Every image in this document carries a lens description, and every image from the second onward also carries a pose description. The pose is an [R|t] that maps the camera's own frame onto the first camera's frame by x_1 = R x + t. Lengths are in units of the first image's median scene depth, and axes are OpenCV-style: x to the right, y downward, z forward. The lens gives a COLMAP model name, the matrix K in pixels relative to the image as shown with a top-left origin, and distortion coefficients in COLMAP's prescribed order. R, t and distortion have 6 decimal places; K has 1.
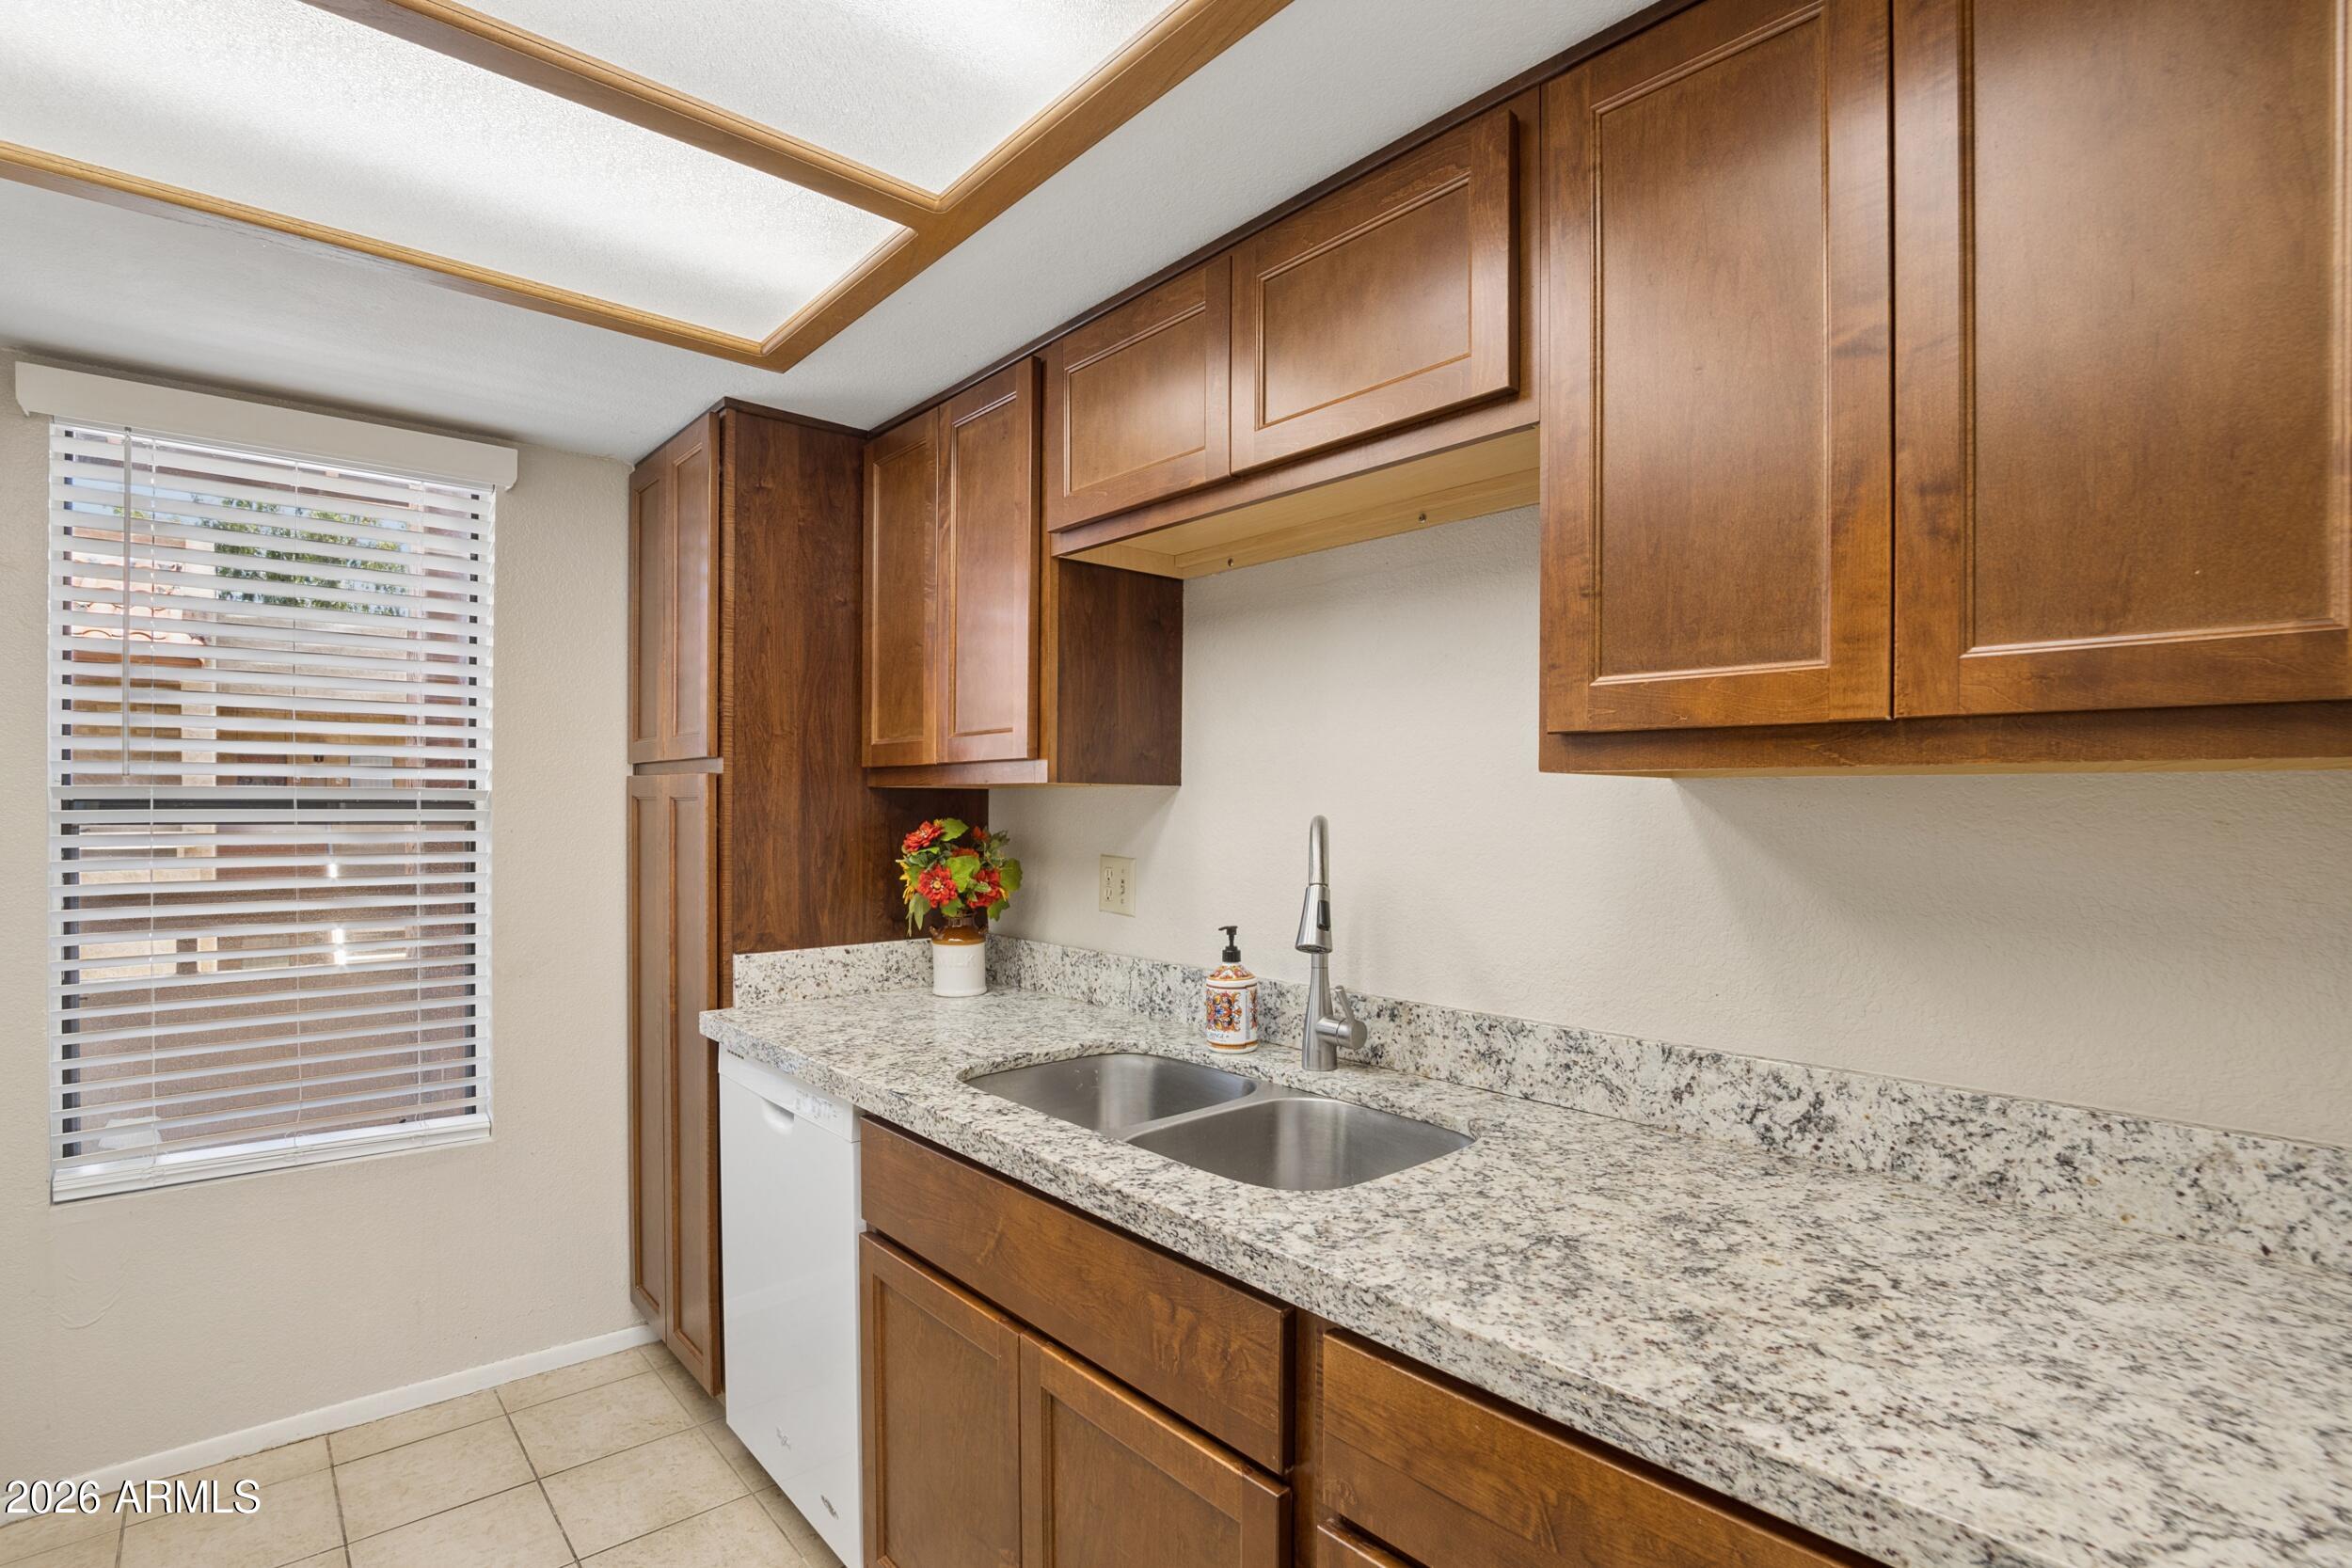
lens RADIAL K [[1112.2, 0, 1187.0], [0, 1112.2, 819.0], [0, 0, 1]] dist [-0.040226, 0.005332]
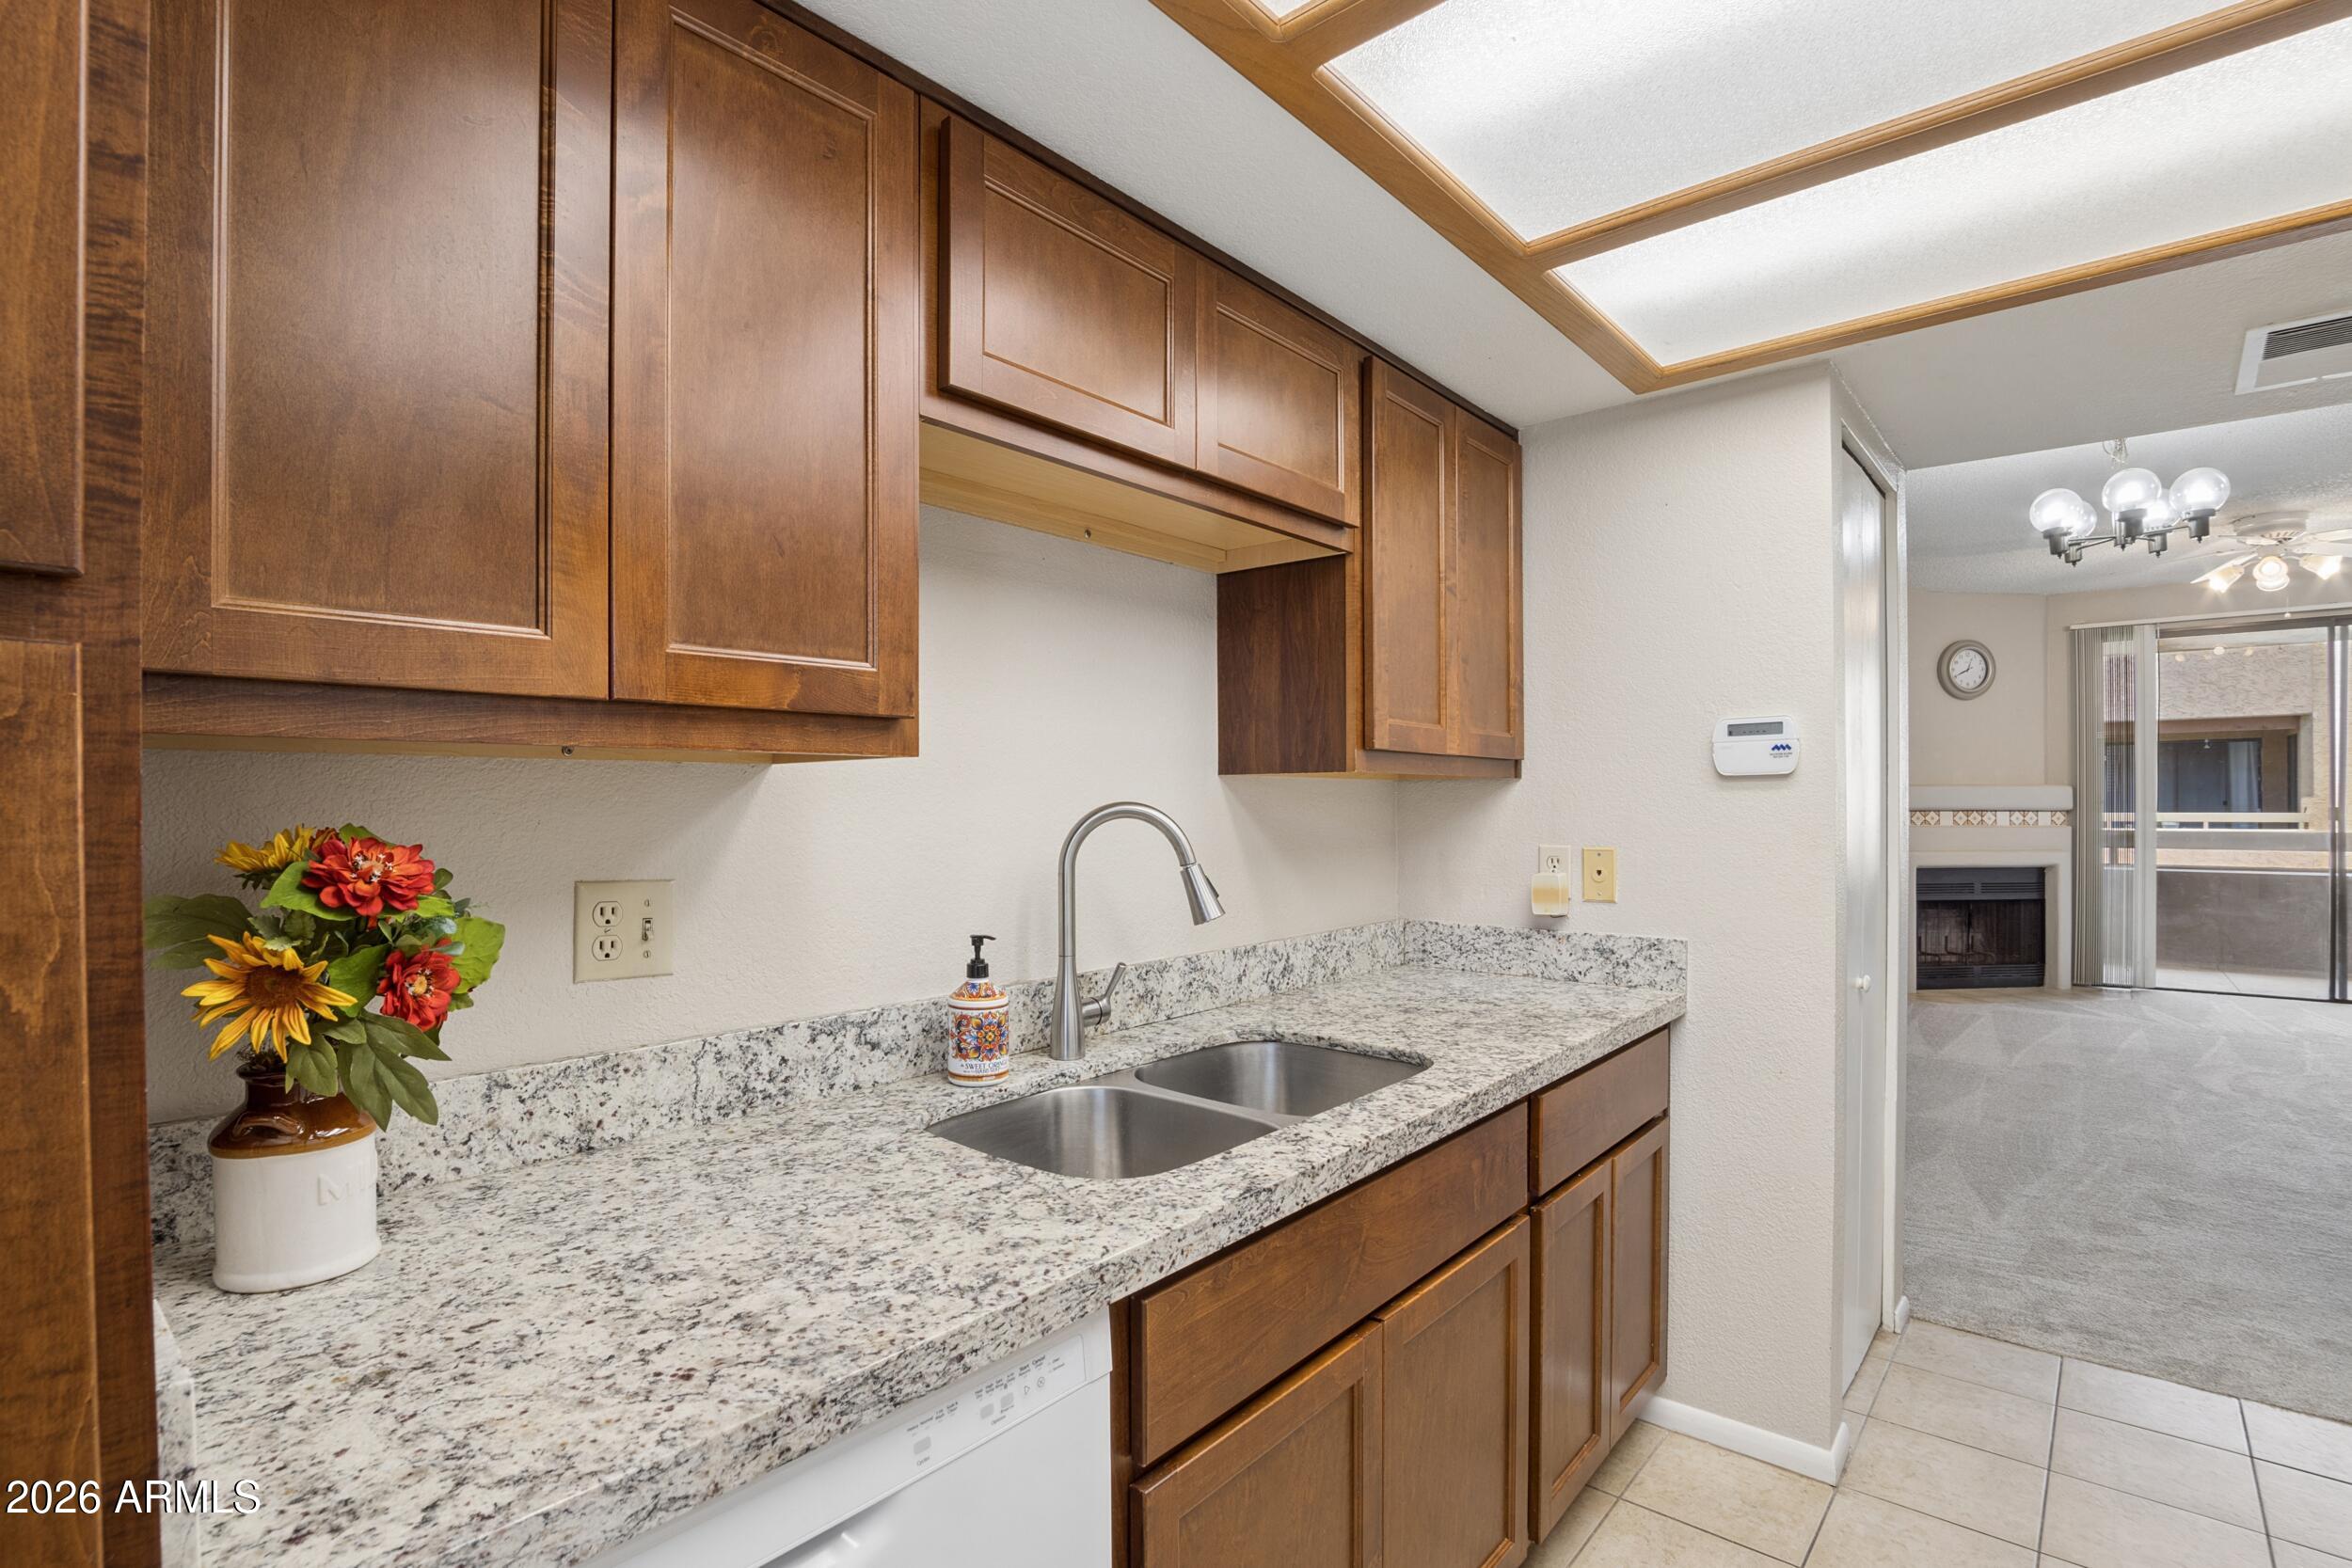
lens RADIAL K [[1112.2, 0, 1147.0], [0, 1112.2, 816.0], [0, 0, 1]] dist [-0.040226, 0.005332]
pose [[-0.115968, -0.015315, 0.993135, -0.649393], [0.016448, 0.999714, 0.017337, -0.005780], [-0.993117, 0.018345, -0.115683, 0.772623]]
